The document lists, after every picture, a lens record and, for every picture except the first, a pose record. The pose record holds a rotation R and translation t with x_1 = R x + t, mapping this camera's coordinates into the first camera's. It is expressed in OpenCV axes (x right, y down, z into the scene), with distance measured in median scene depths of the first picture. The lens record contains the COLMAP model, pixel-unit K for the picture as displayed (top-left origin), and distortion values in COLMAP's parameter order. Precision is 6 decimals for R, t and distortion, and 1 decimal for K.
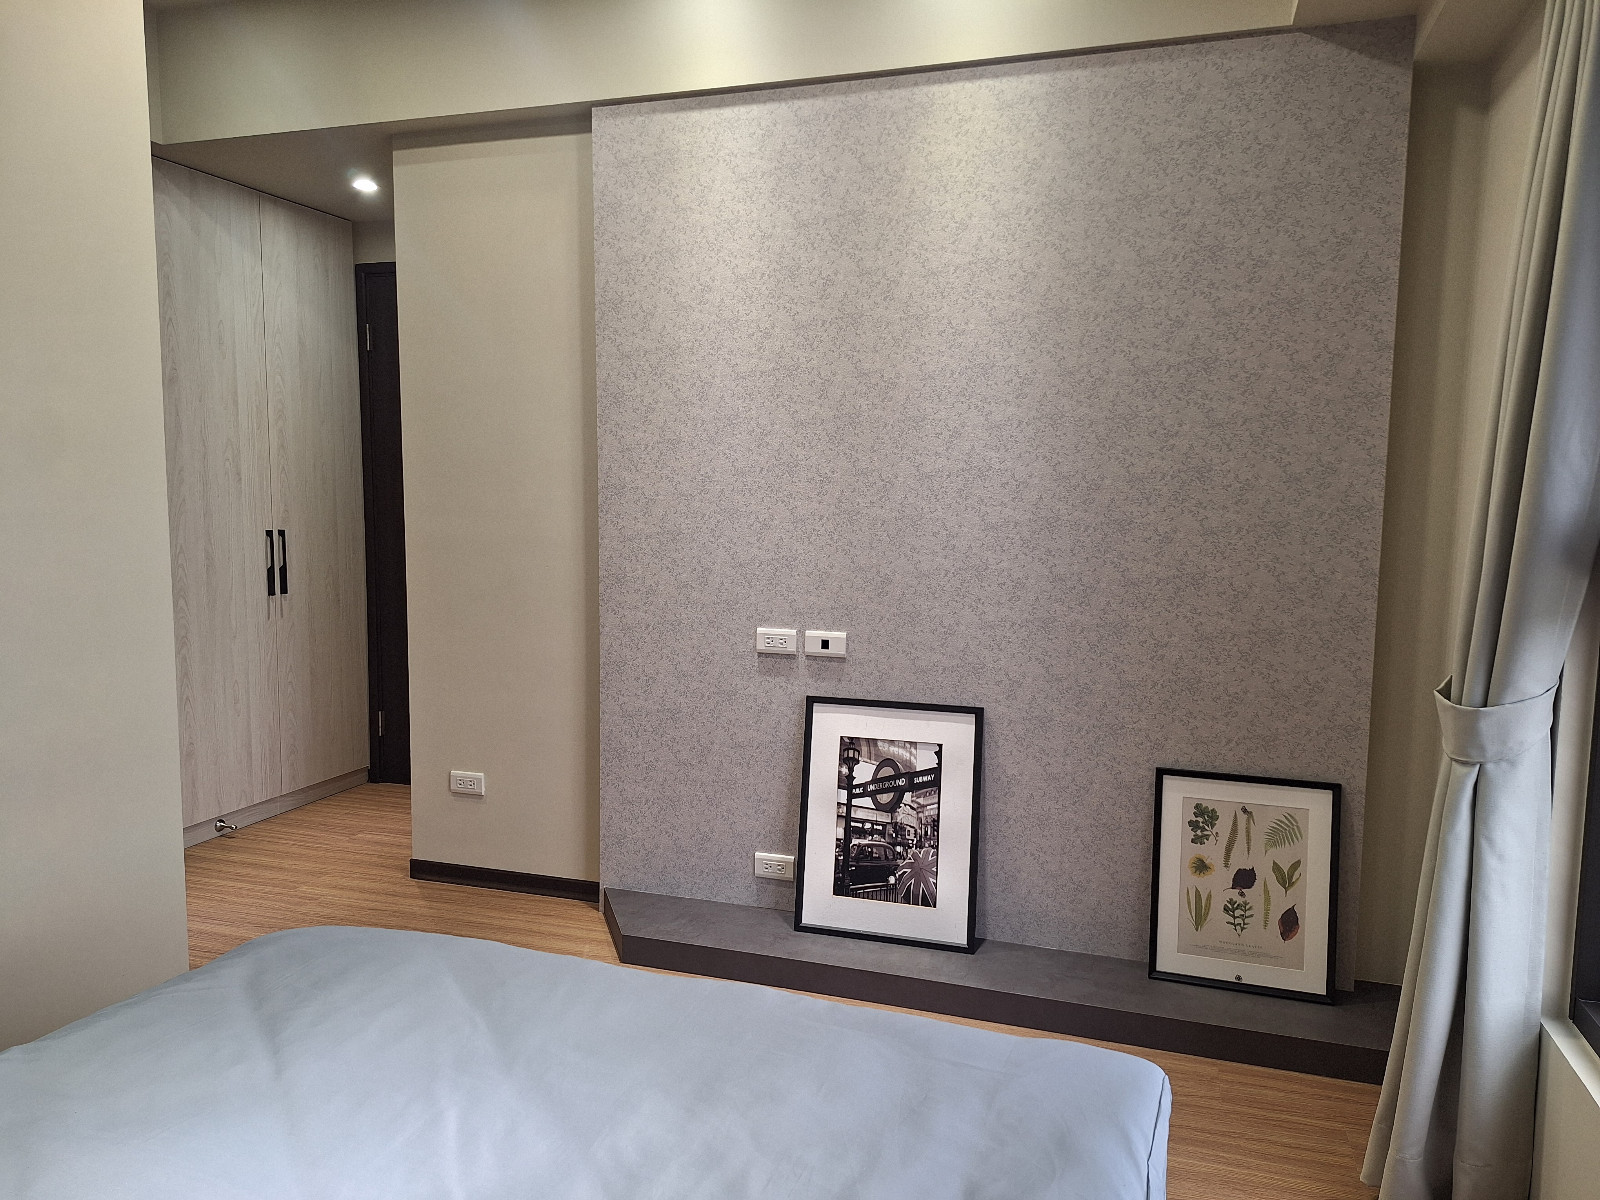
lens RADIAL K [[1139.5, 0, 800.0], [0, 1139.5, 600.0], [0, 0, 1]] dist [-0.003743, -0.178580]
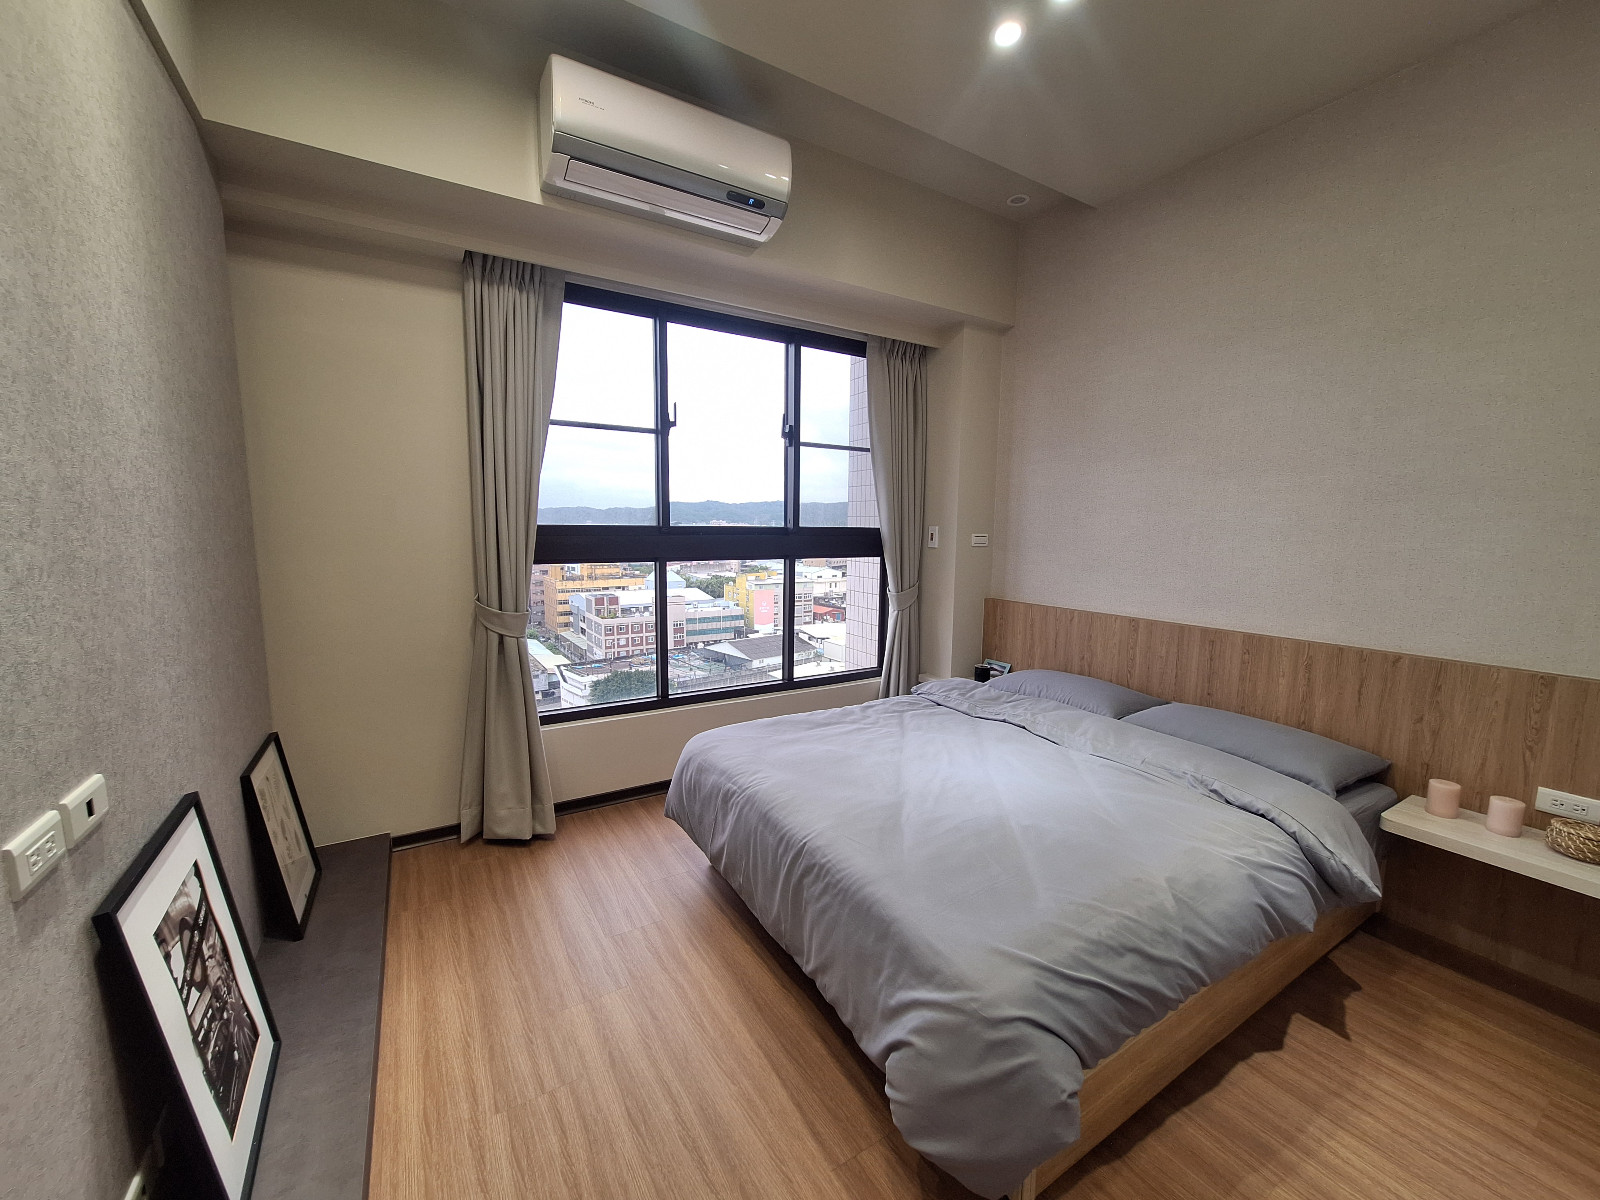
lens RADIAL K [[639.7, 0, 800.0], [0, 639.7, 600.0], [0, 0, 1]] dist [0.000004, 0.000004]
pose [[-0.764156, -0.099806, 0.637264, -0.646976], [0.037378, 0.979445, 0.198218, -0.163082], [-0.643948, 0.175289, -0.744718, 1.497456]]
